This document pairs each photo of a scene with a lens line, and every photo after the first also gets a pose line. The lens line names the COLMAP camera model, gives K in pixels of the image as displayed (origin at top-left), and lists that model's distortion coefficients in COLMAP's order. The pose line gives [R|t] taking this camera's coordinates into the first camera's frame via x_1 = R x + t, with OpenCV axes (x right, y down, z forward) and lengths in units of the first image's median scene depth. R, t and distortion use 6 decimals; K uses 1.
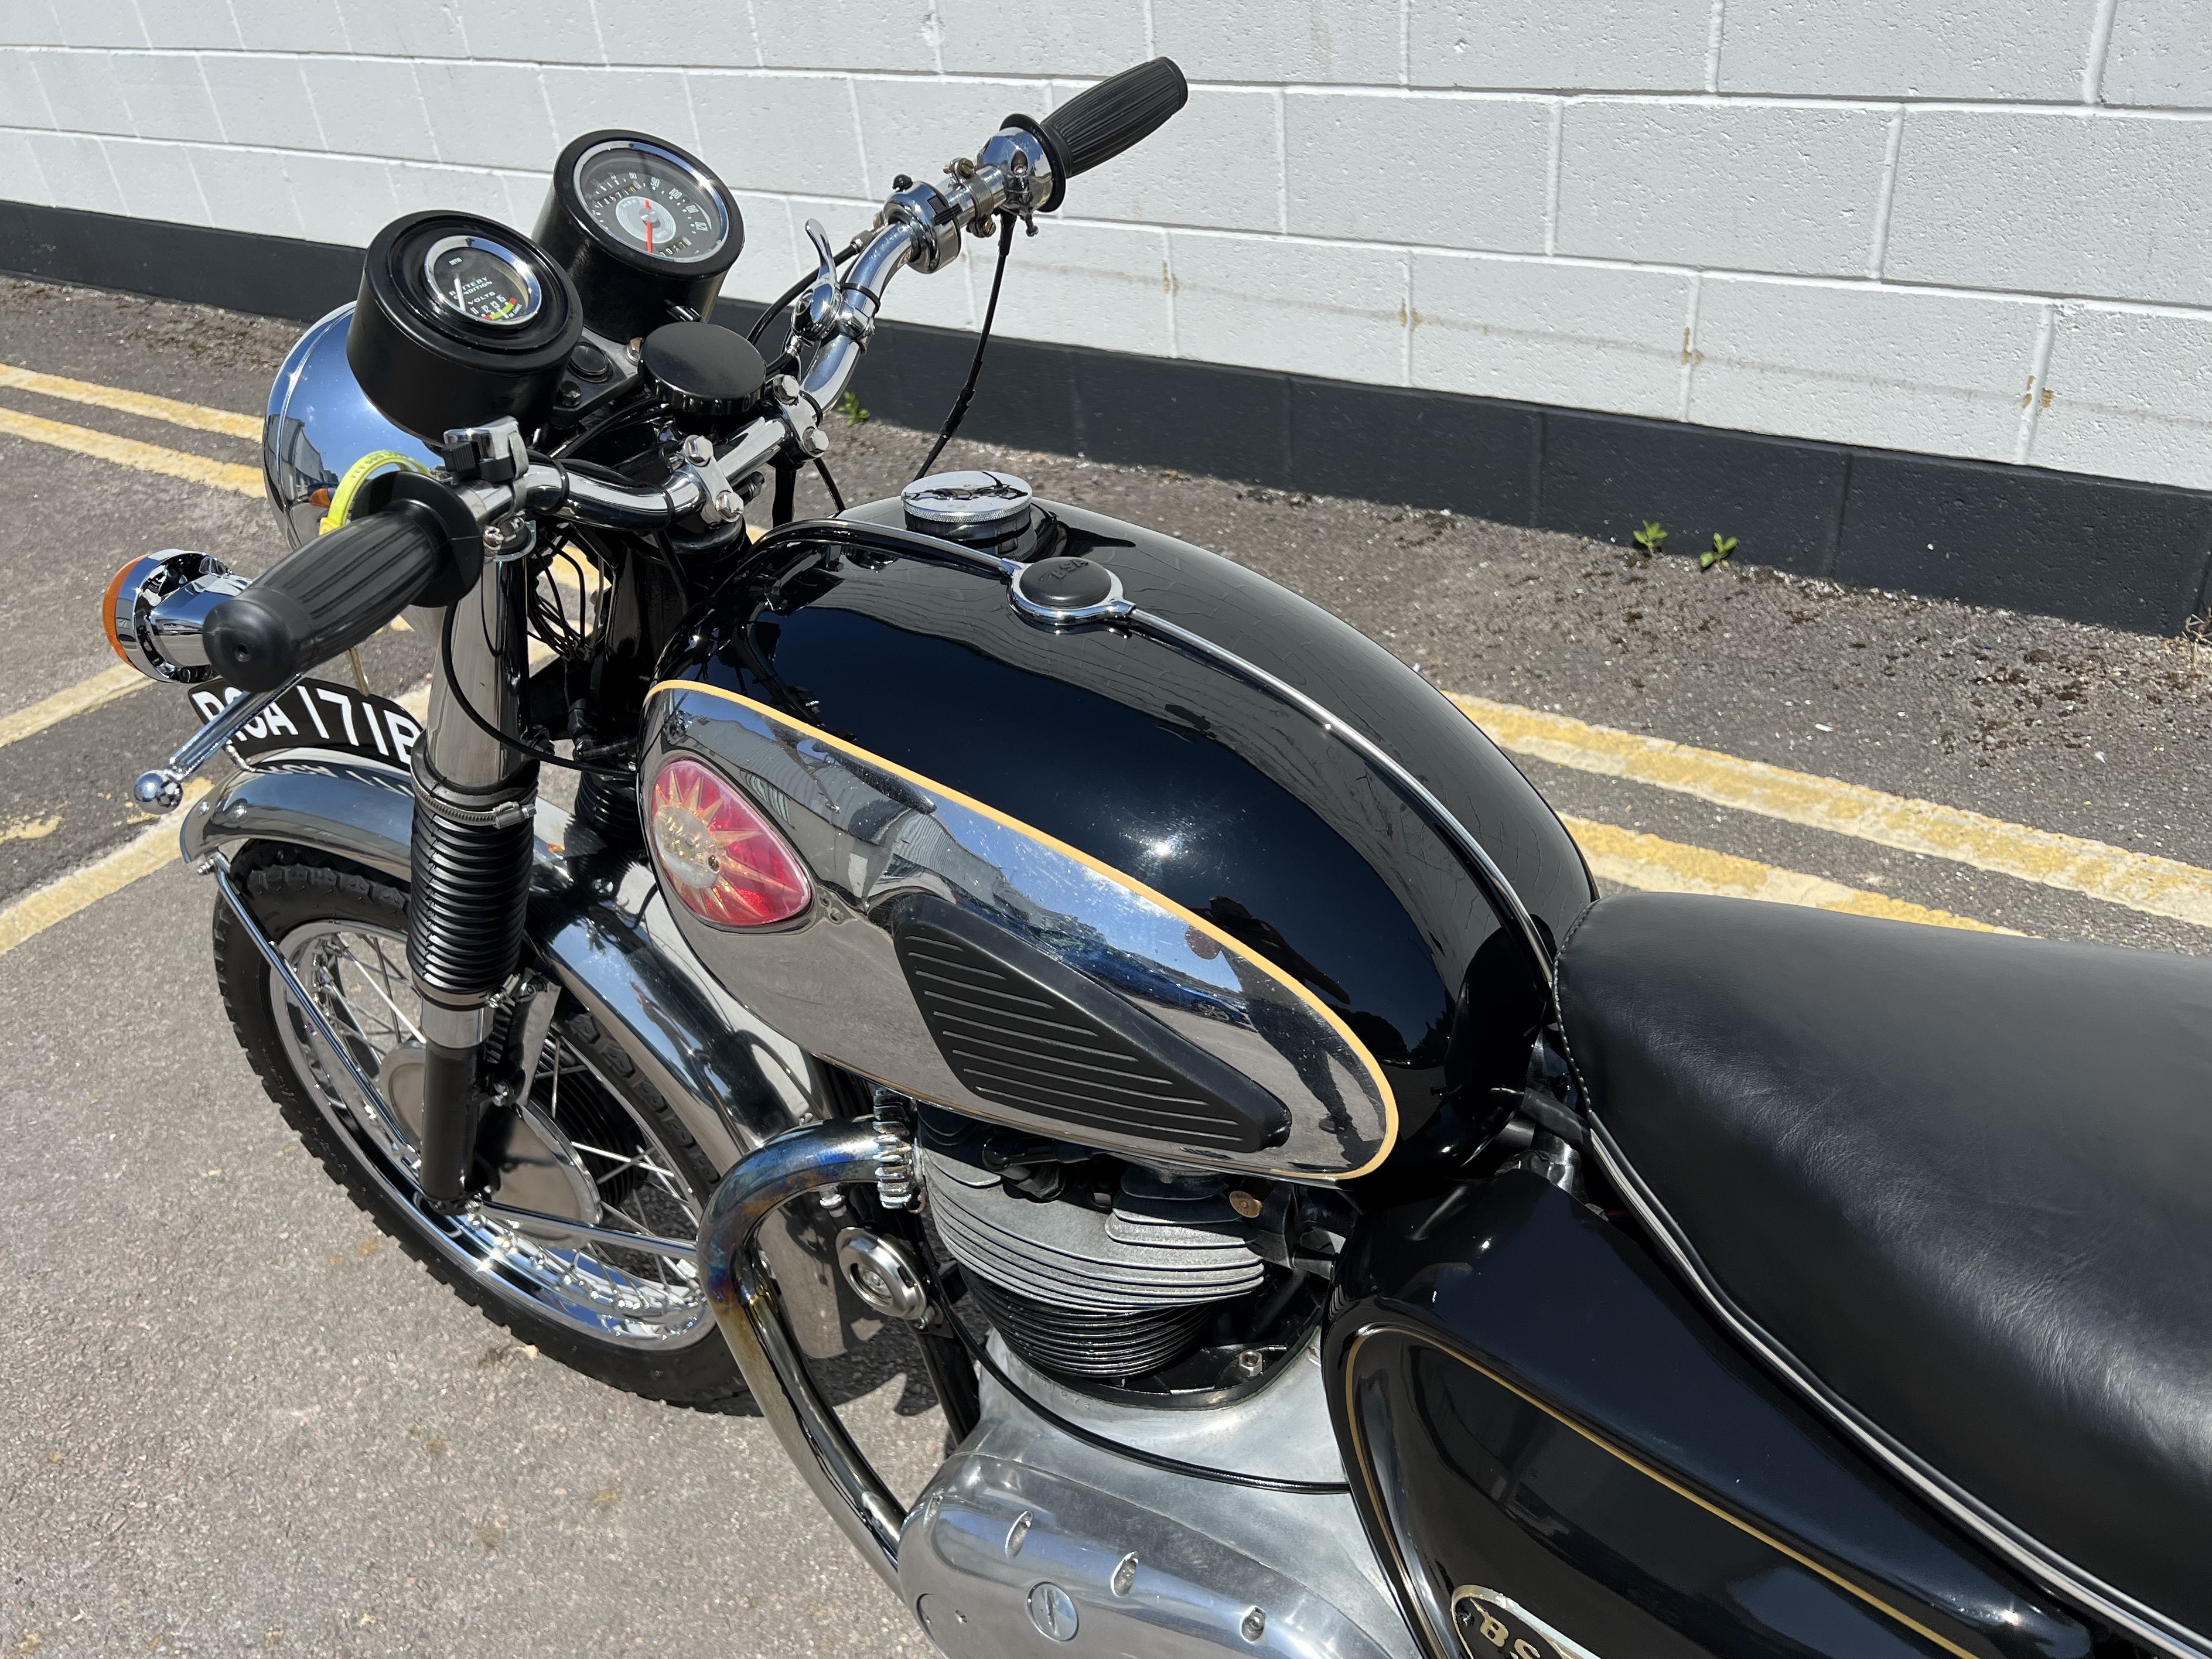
lens RADIAL K [[1794.5, 0, 1012.4], [0, 1794.5, 873.0], [0, 0, 1]] dist [0.047054, -0.062388]
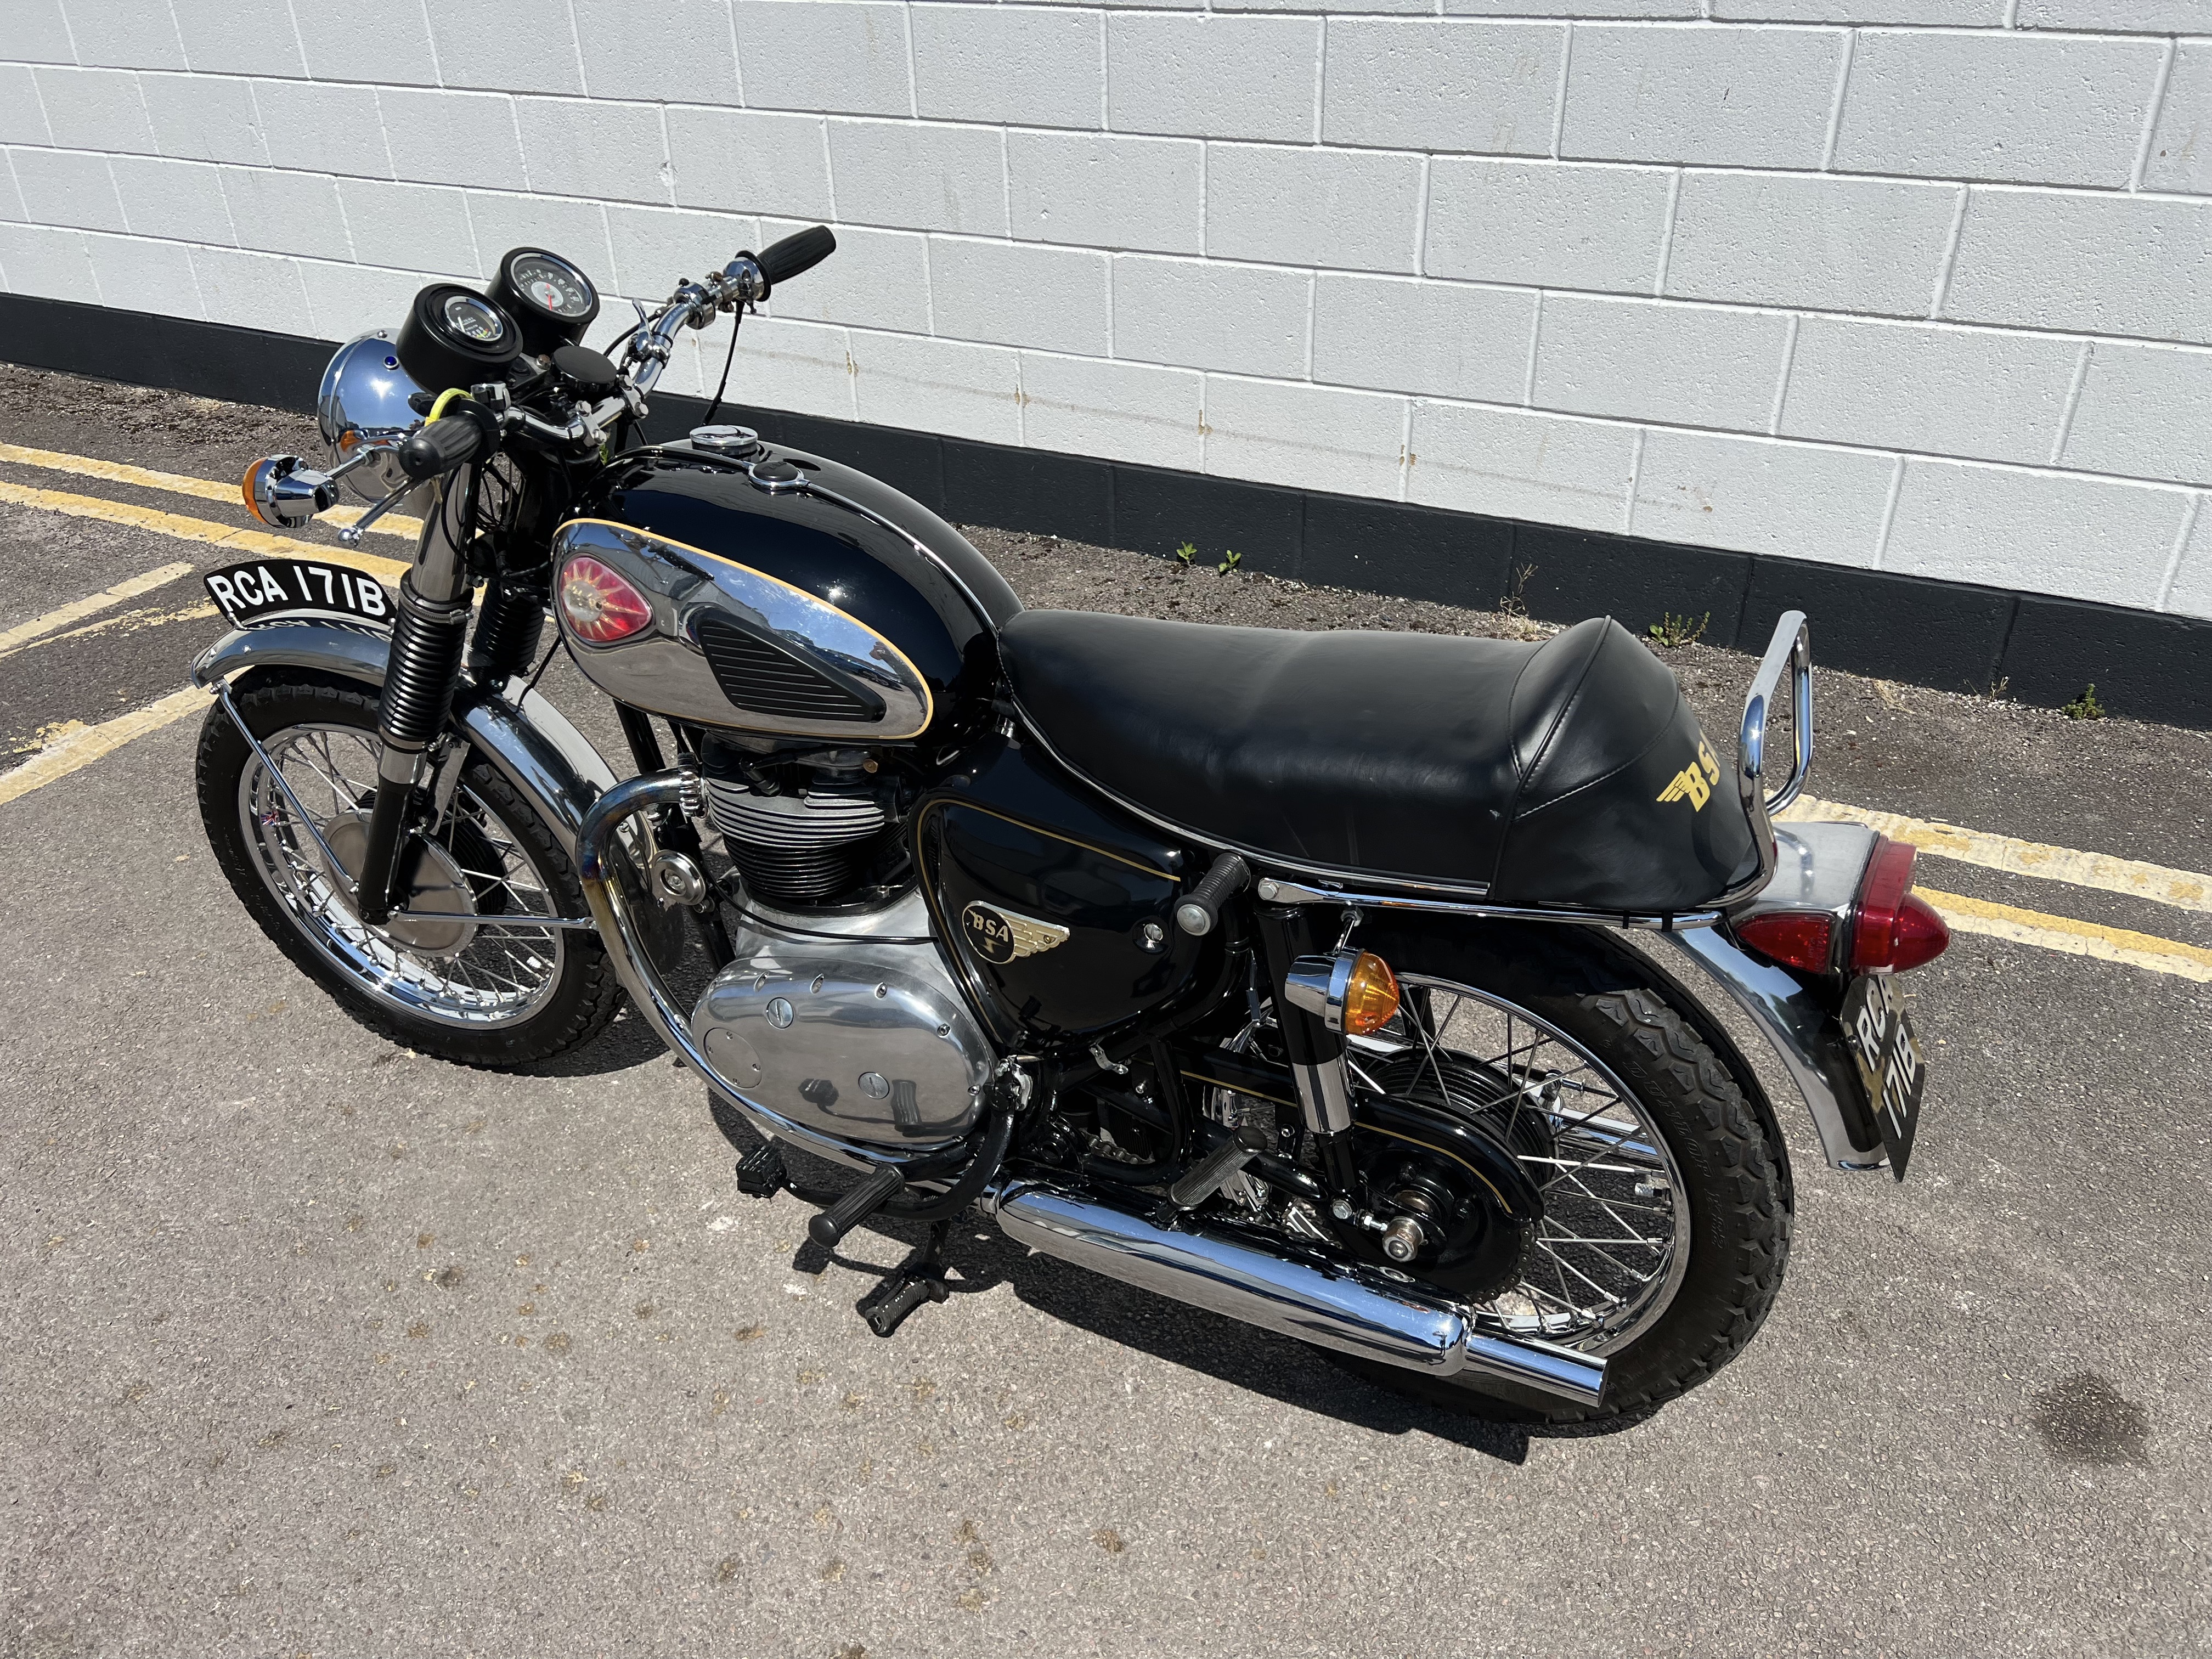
lens RADIAL K [[1690.3, 0, 1101.1], [0, 1690.3, 823.8], [0, 0, 1]] dist [0.044454, -0.051474]
pose [[0.976800, -0.015821, 0.213566, -0.014510], [0.030165, 0.997489, -0.064072, 0.201358], [-0.212016, 0.069027, 0.974825, -0.512044]]
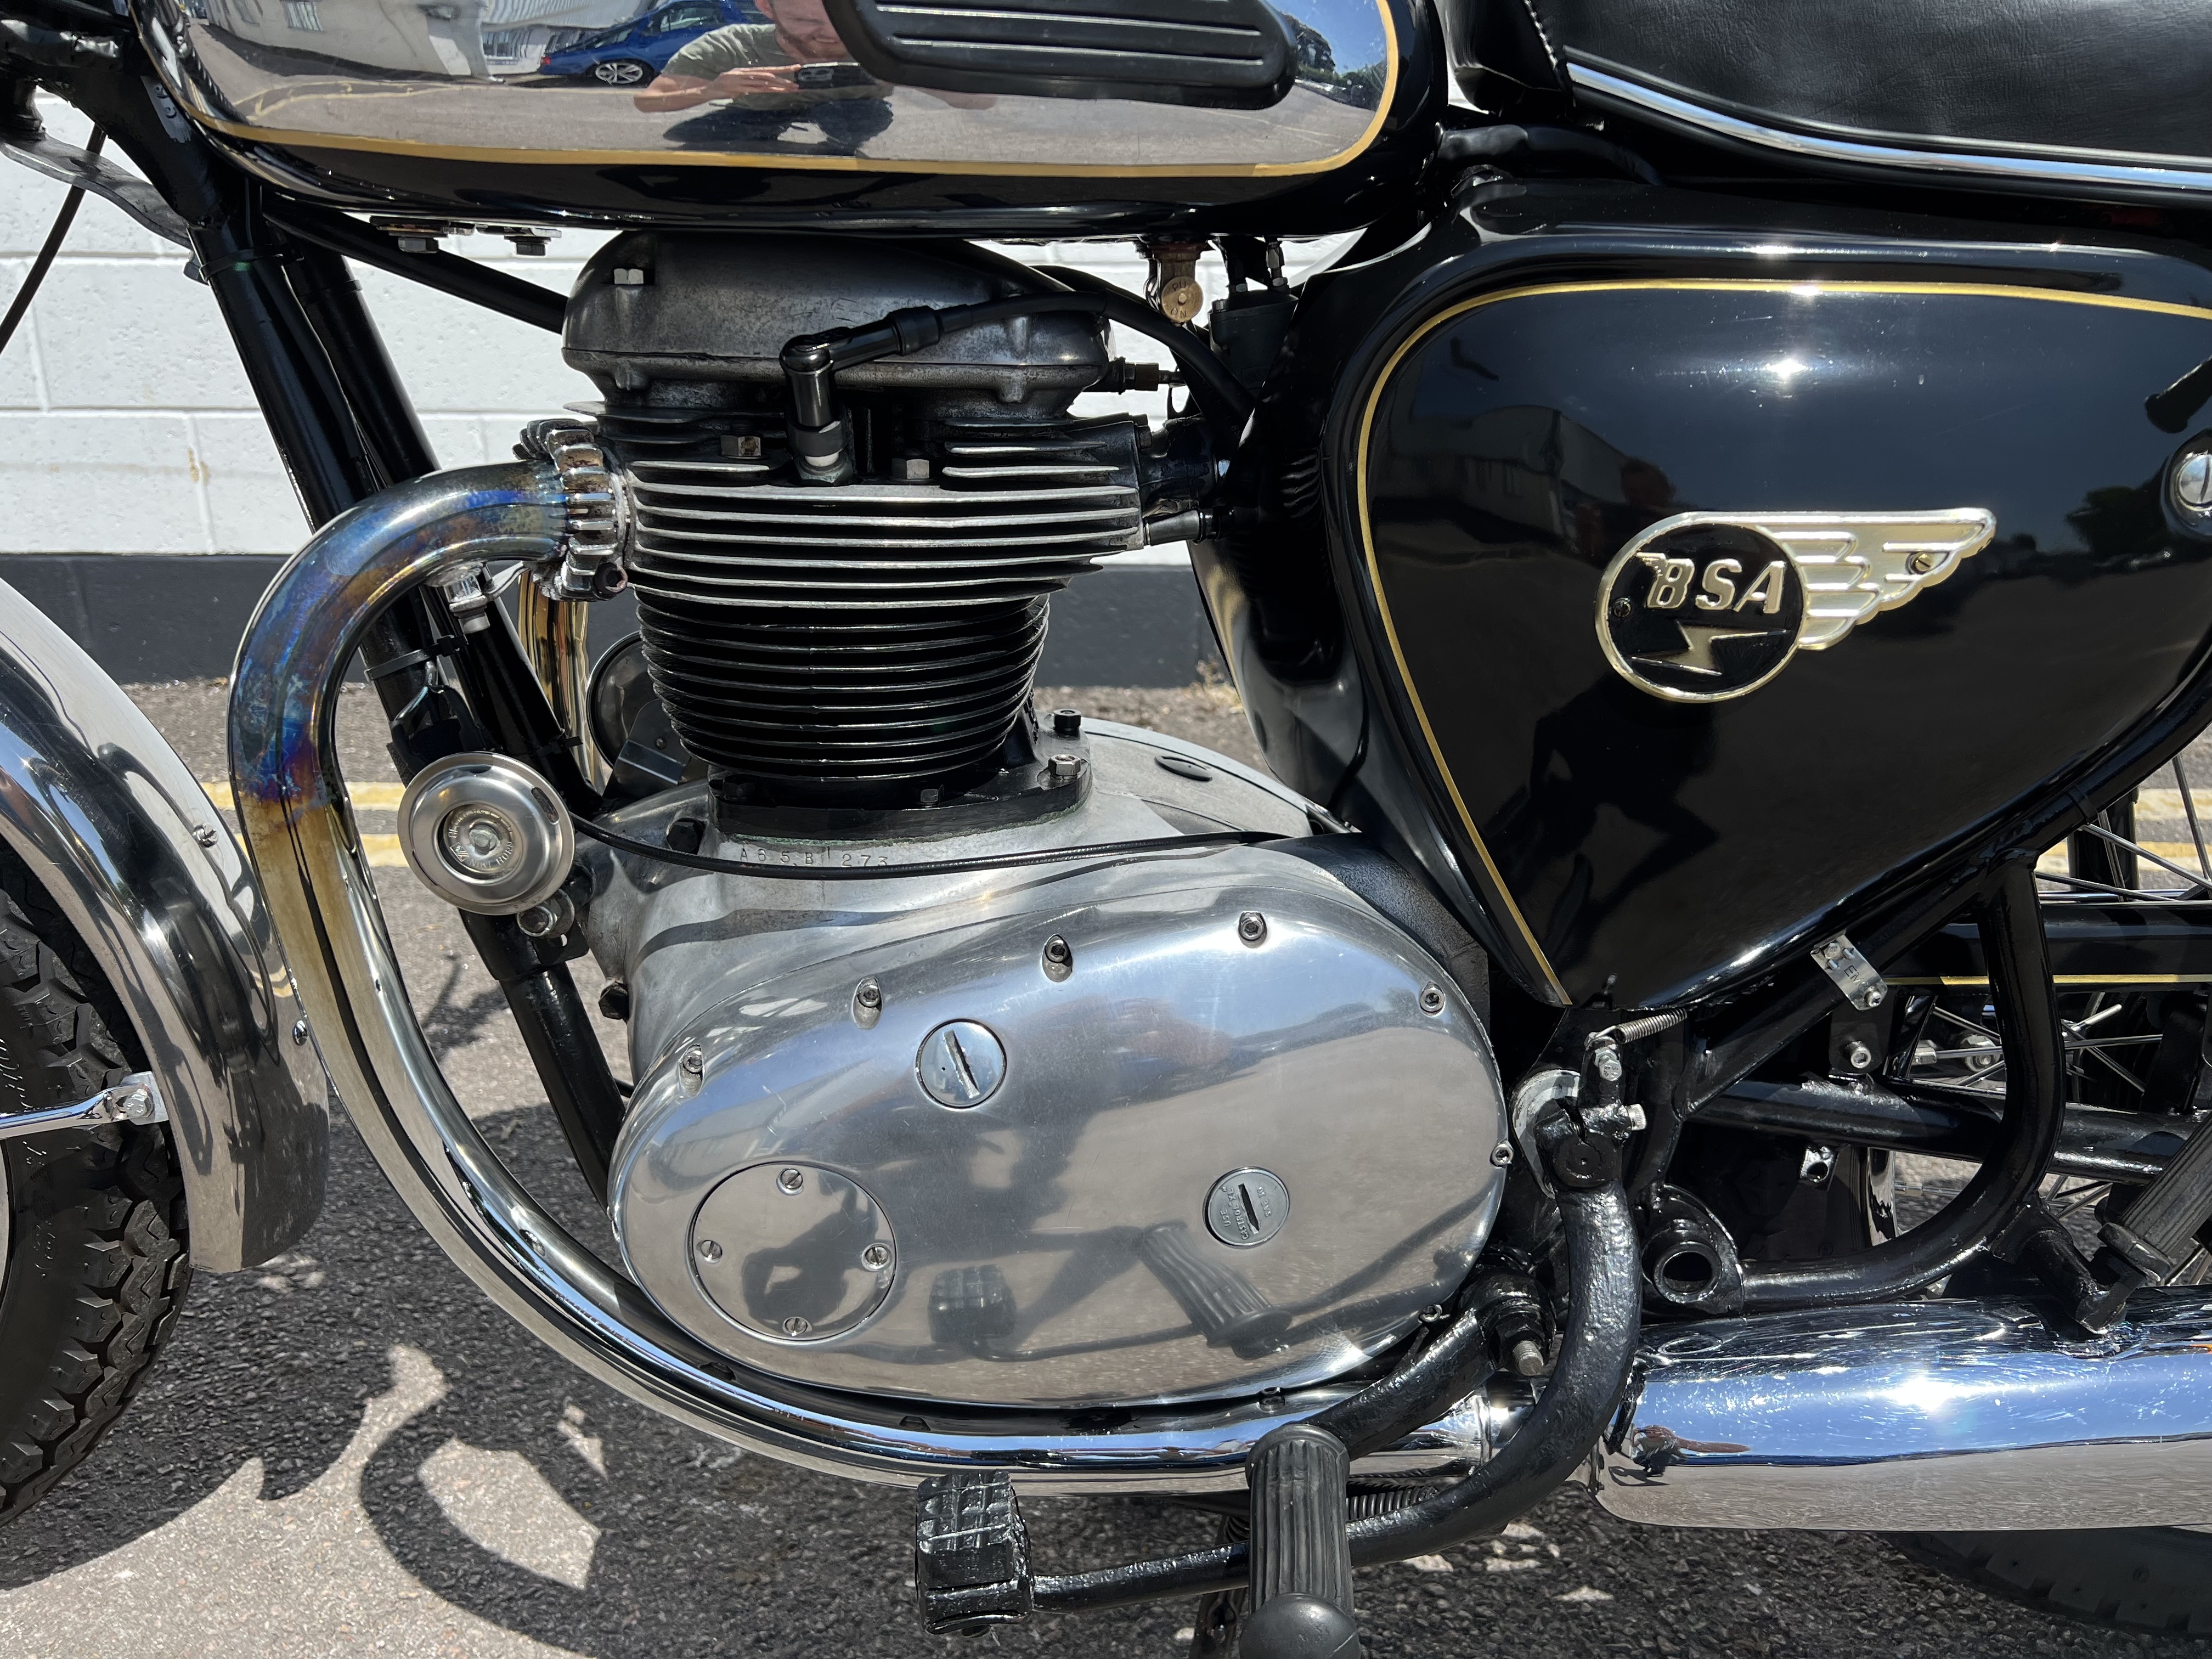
lens RADIAL K [[1690.3, 0, 1101.1], [0, 1690.3, 823.8], [0, 0, 1]] dist [0.044454, -0.051474]
pose [[0.786065, -0.080614, 0.612865, -0.191748], [0.261606, 0.941678, -0.211672, 0.284799], [-0.560058, 0.326717, 0.761309, 0.271687]]
